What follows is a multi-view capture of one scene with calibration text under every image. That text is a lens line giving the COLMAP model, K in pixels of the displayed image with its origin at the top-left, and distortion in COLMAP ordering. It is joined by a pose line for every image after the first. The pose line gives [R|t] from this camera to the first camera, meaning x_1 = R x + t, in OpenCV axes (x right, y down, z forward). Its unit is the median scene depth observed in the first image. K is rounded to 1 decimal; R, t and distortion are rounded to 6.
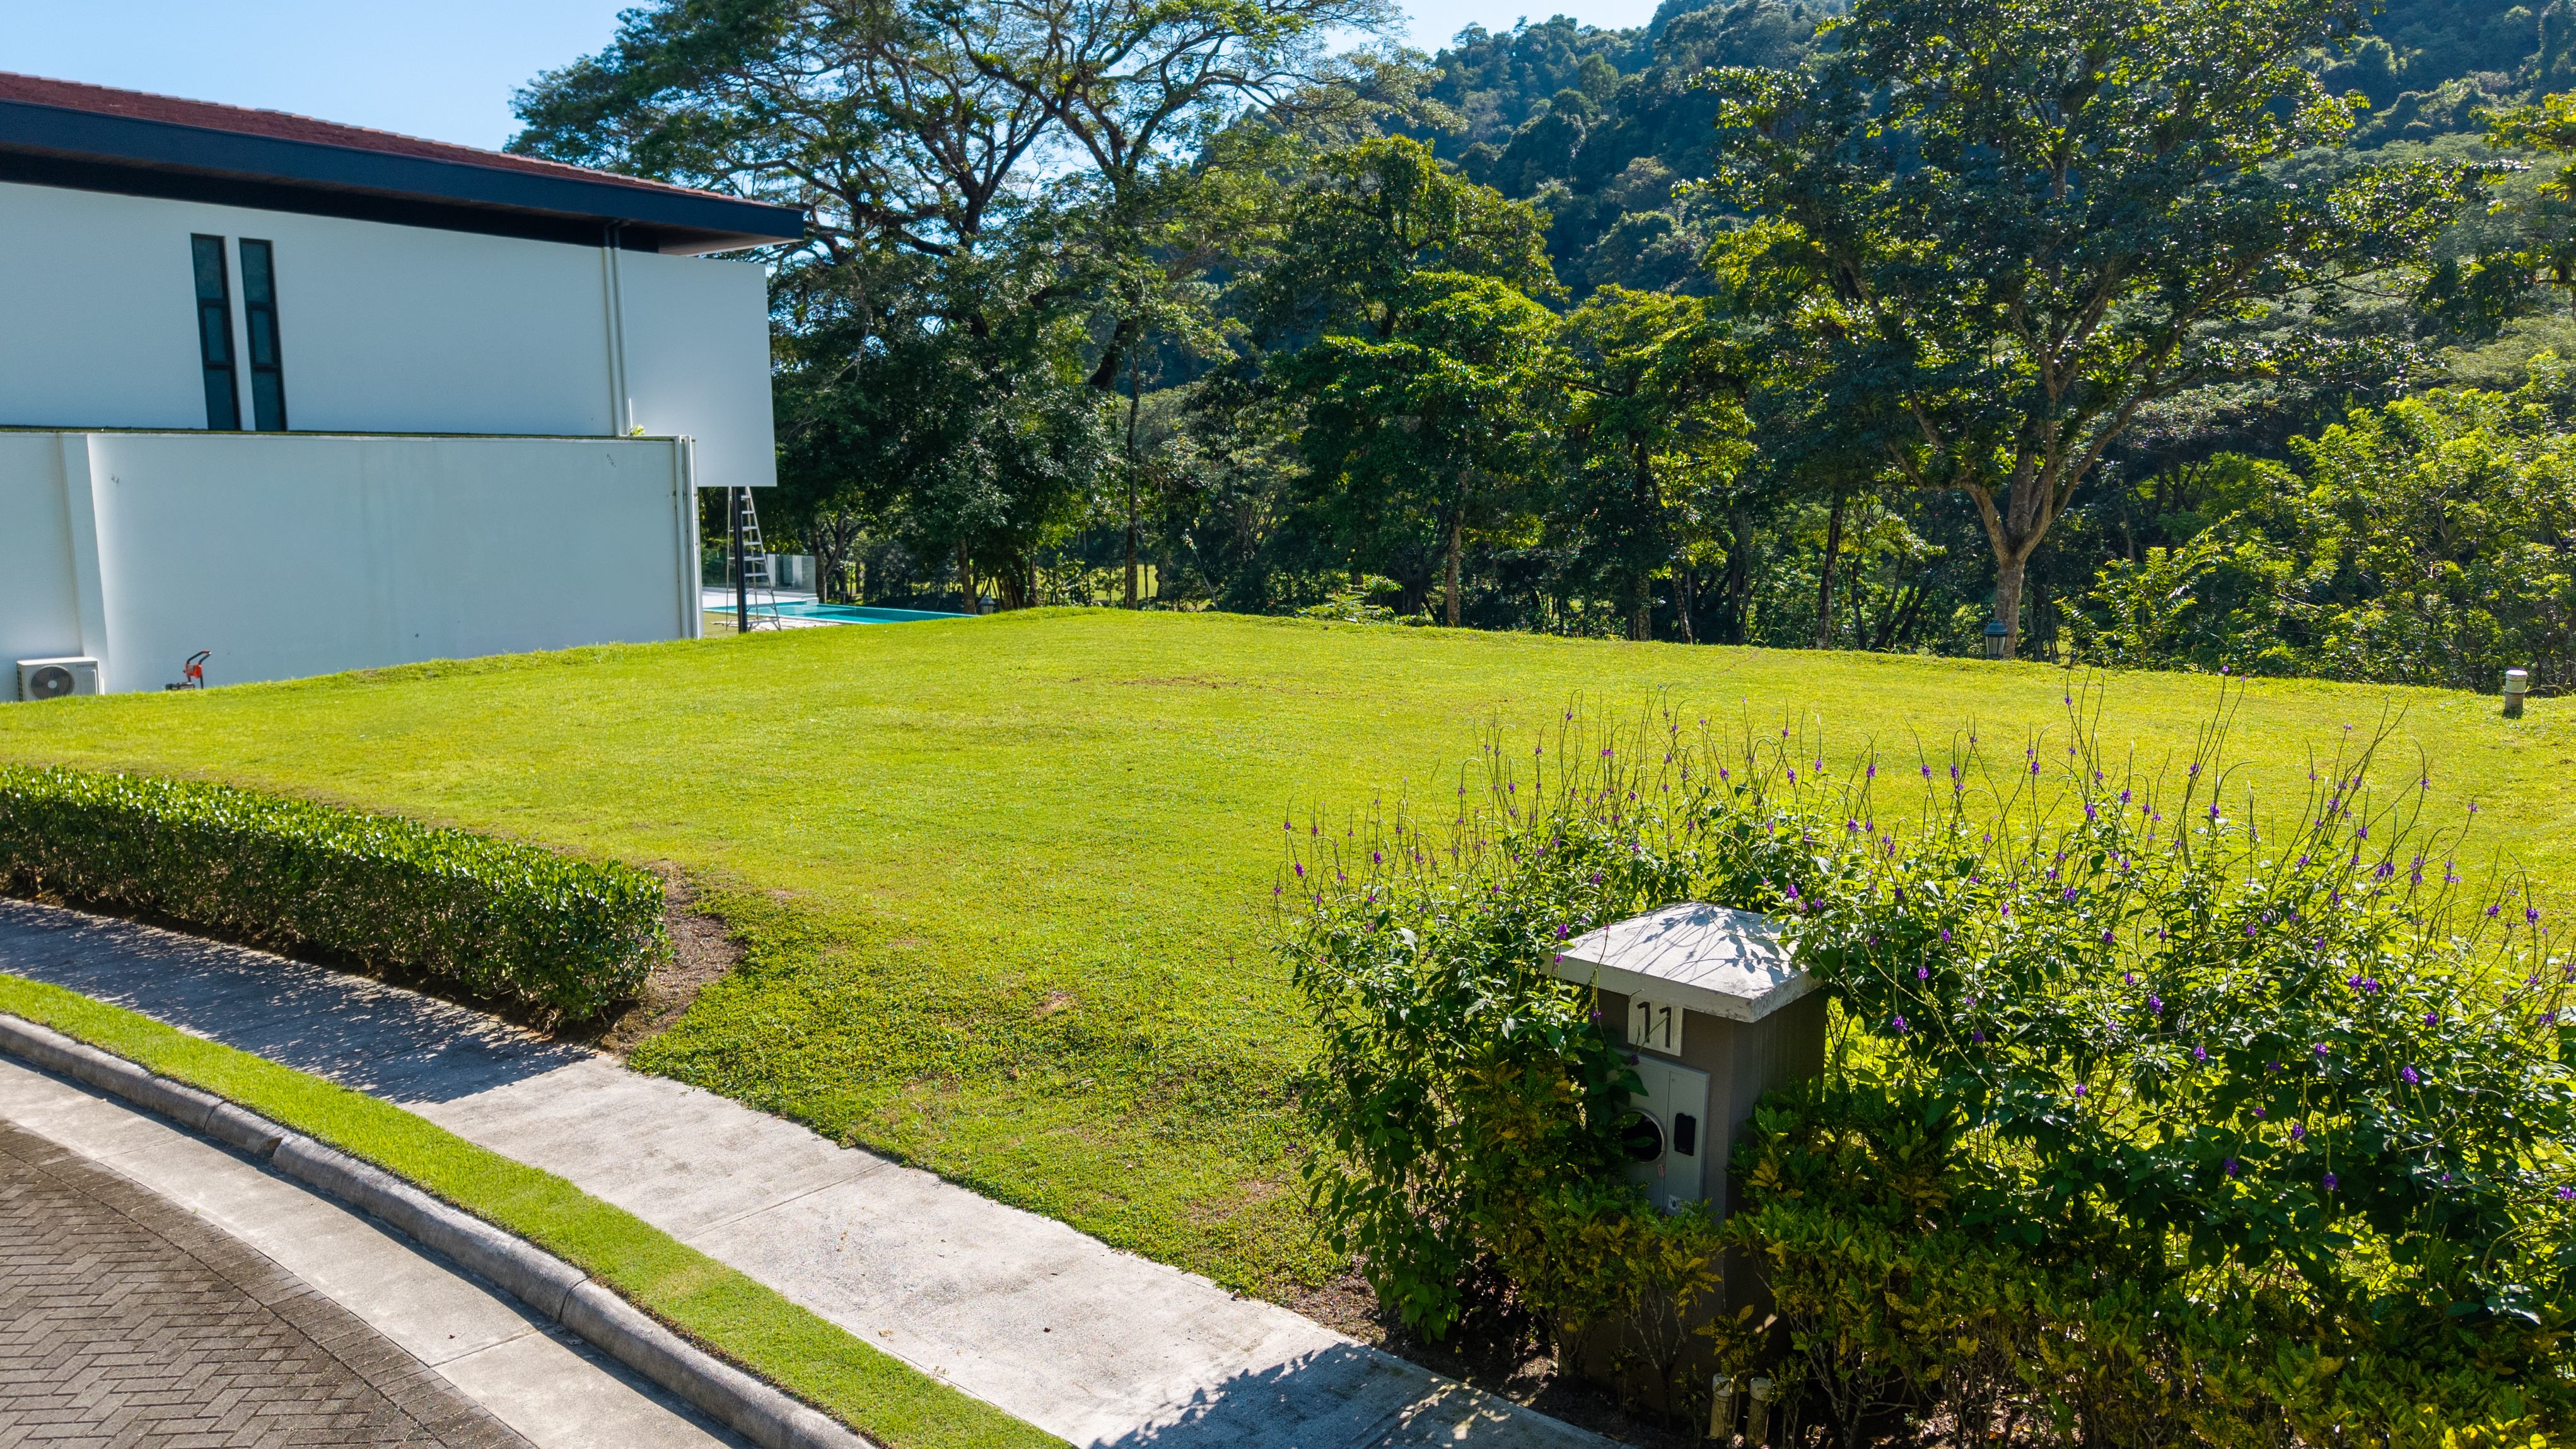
lens RADIAL K [[1739.7, 0, 1309.1], [0, 1739.7, 720.5], [0, 0, 1]] dist [0.001088, -0.020498]
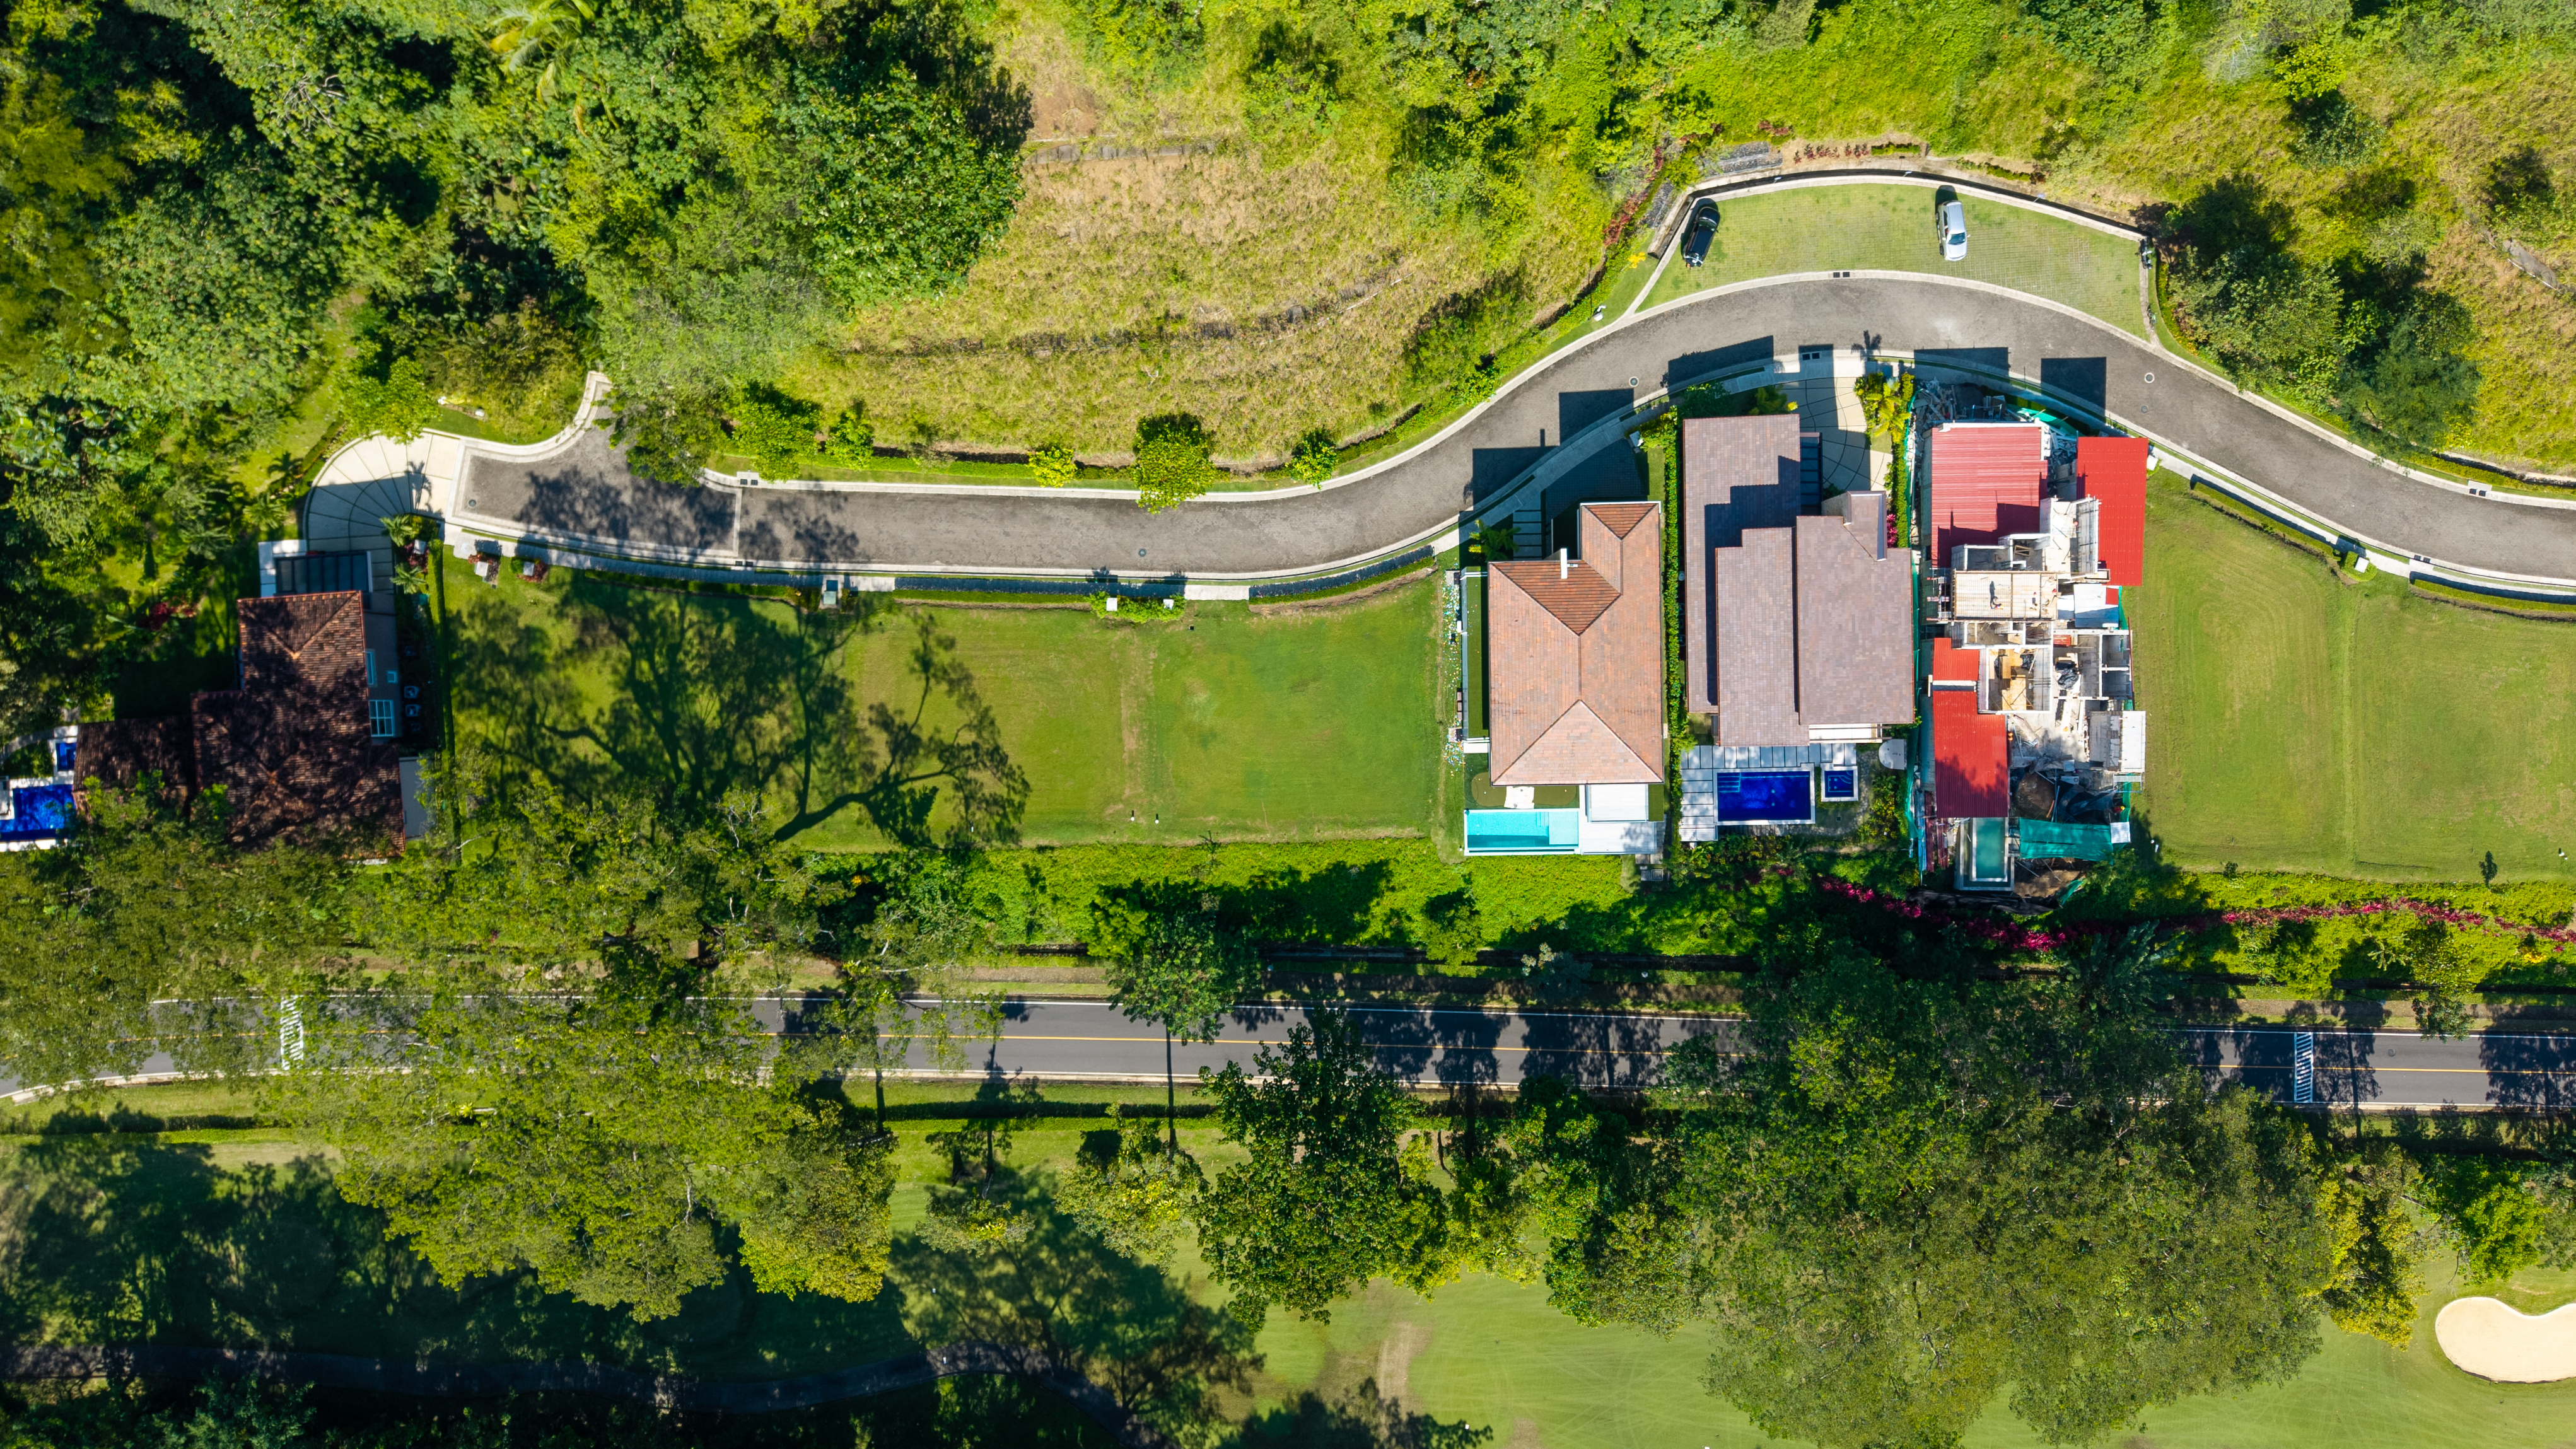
lens RADIAL K [[1739.7, 0, 1273.6], [0, 1739.7, 721.2], [0, 0, 1]] dist [0.001088, -0.020498]
pose [[-0.779165, 0.626800, 0.004821, 0.000472], [-0.077085, -0.103450, 0.991643, -5.675131], [0.622061, 0.772282, 0.128922, 0.018087]]
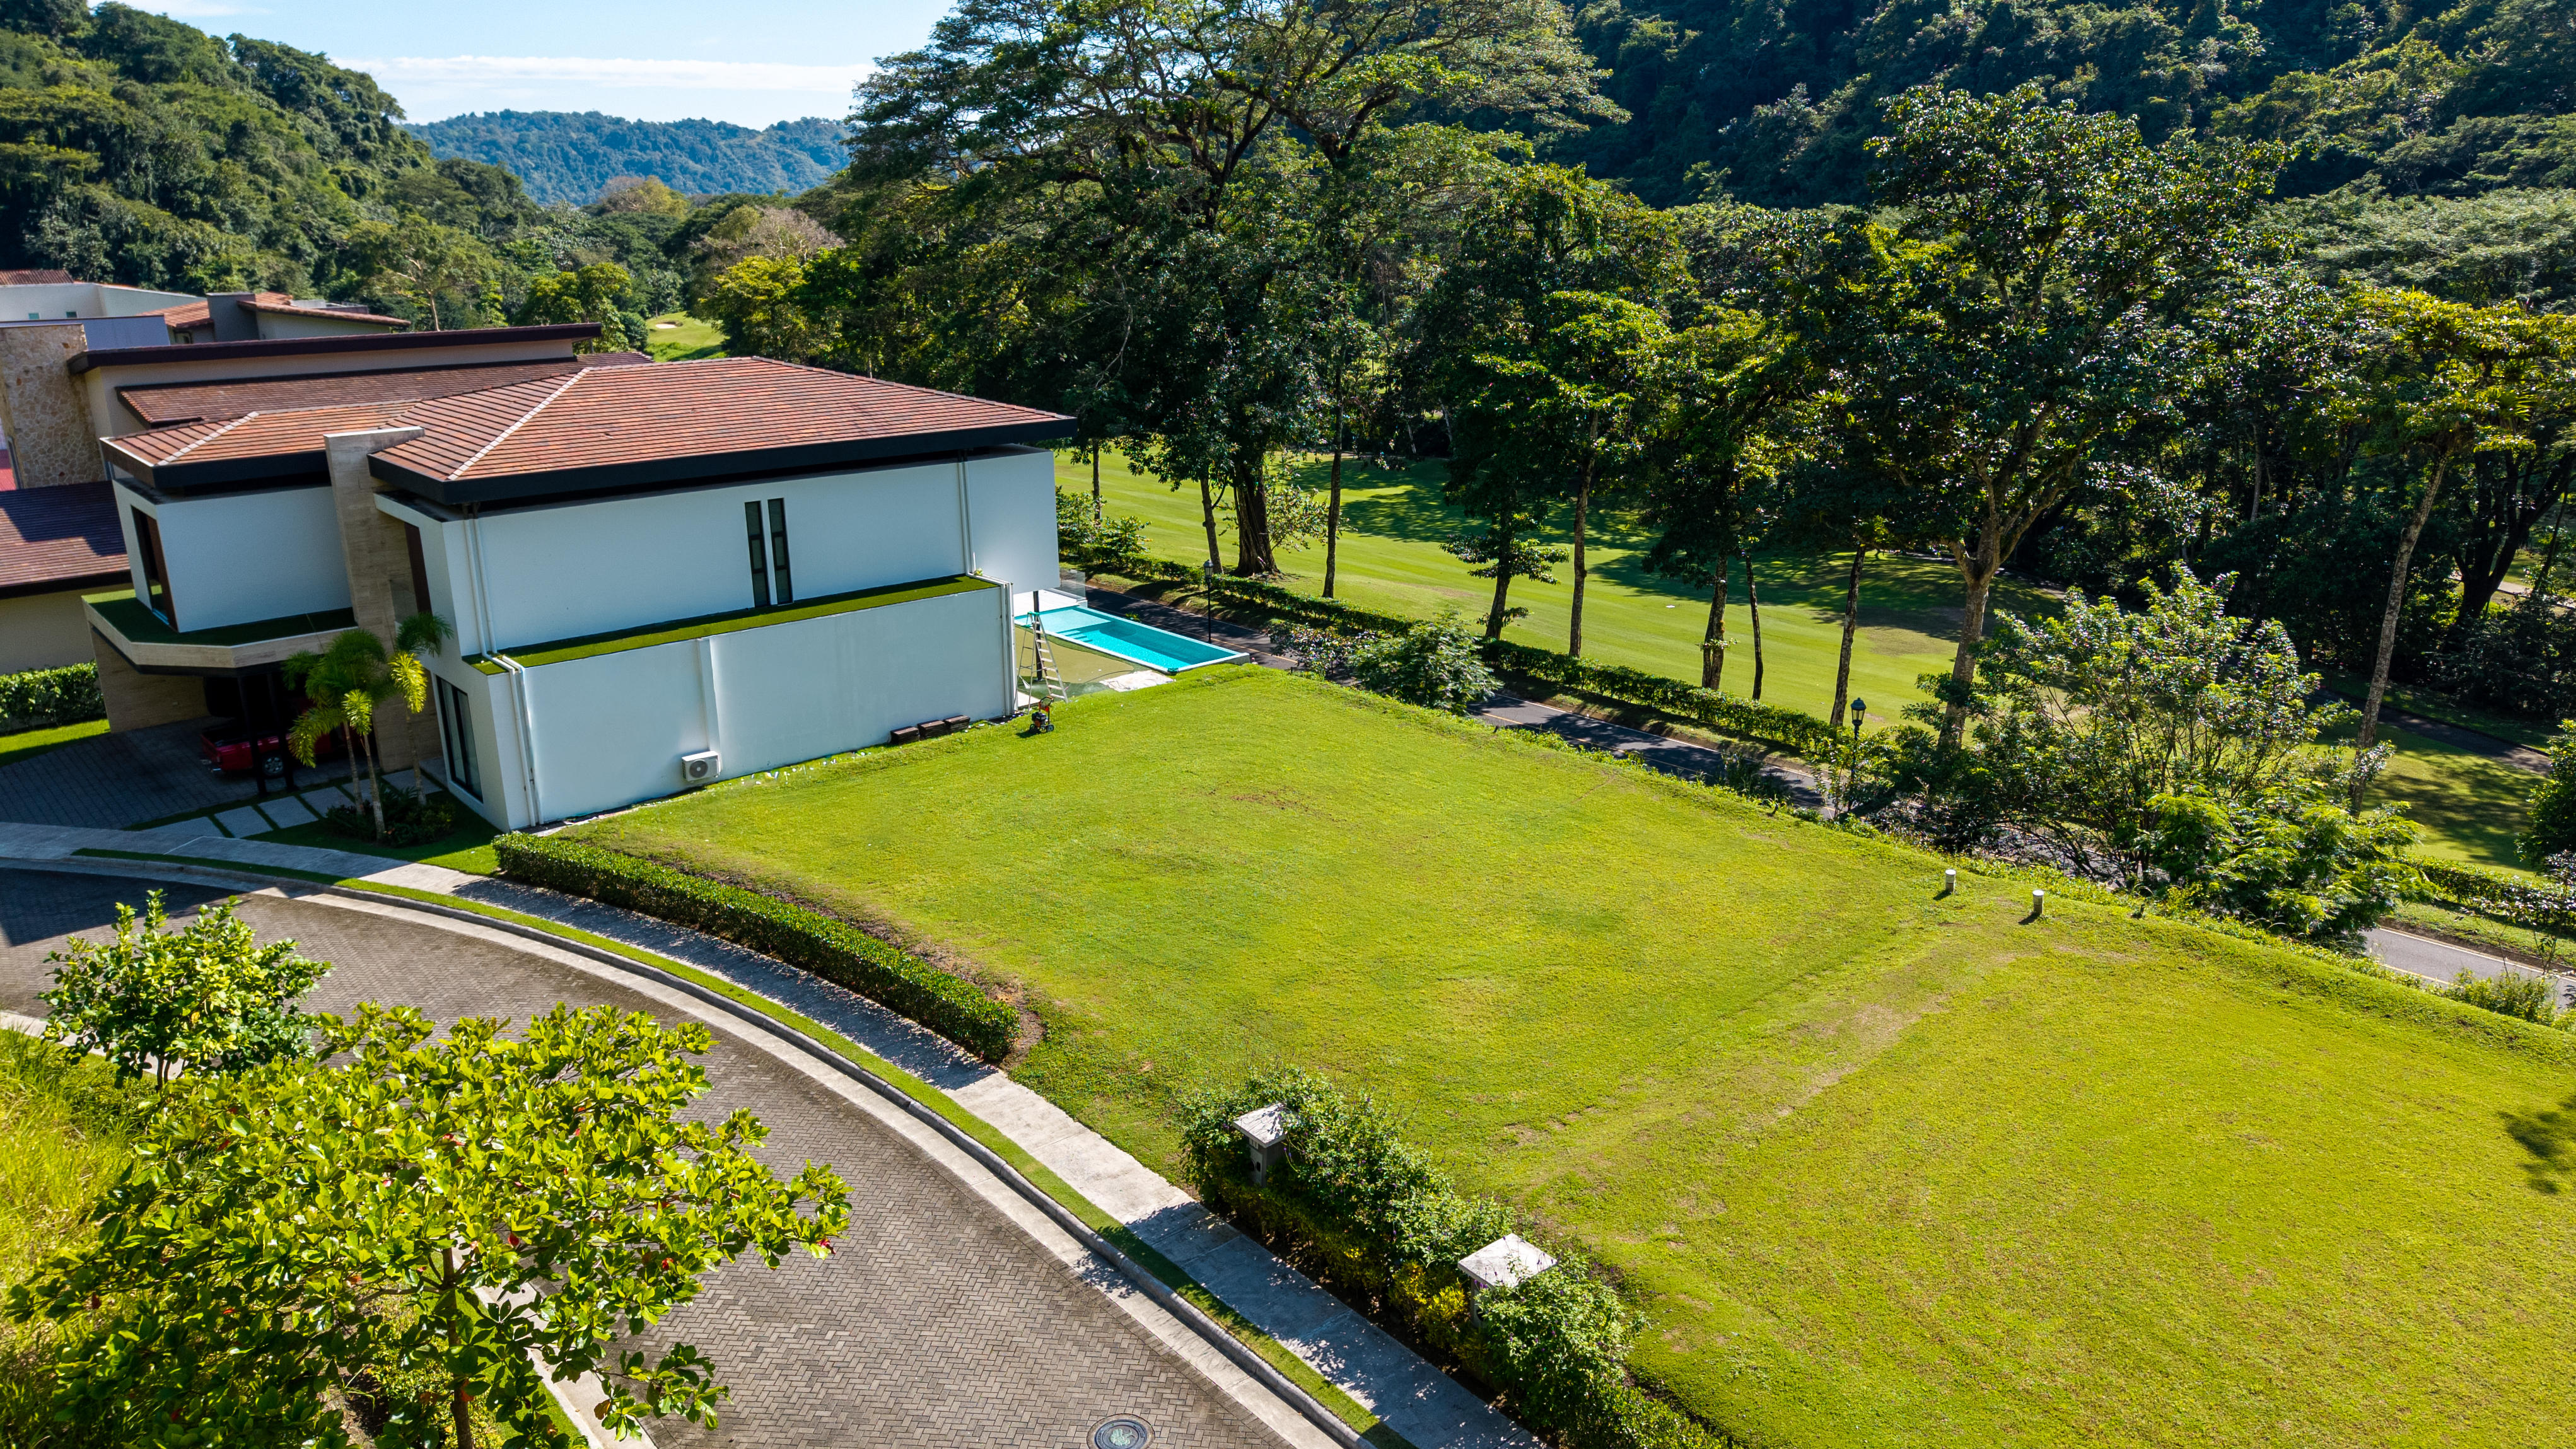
lens RADIAL K [[1739.7, 0, 1285.4], [0, 1739.7, 723.0], [0, 0, 1]] dist [0.001088, -0.020498]
pose [[0.985037, 0.050025, -0.164922, 0.216612], [-0.022784, 0.986346, 0.163103, -0.358259], [0.170830, -0.156905, 0.972727, -0.693623]]
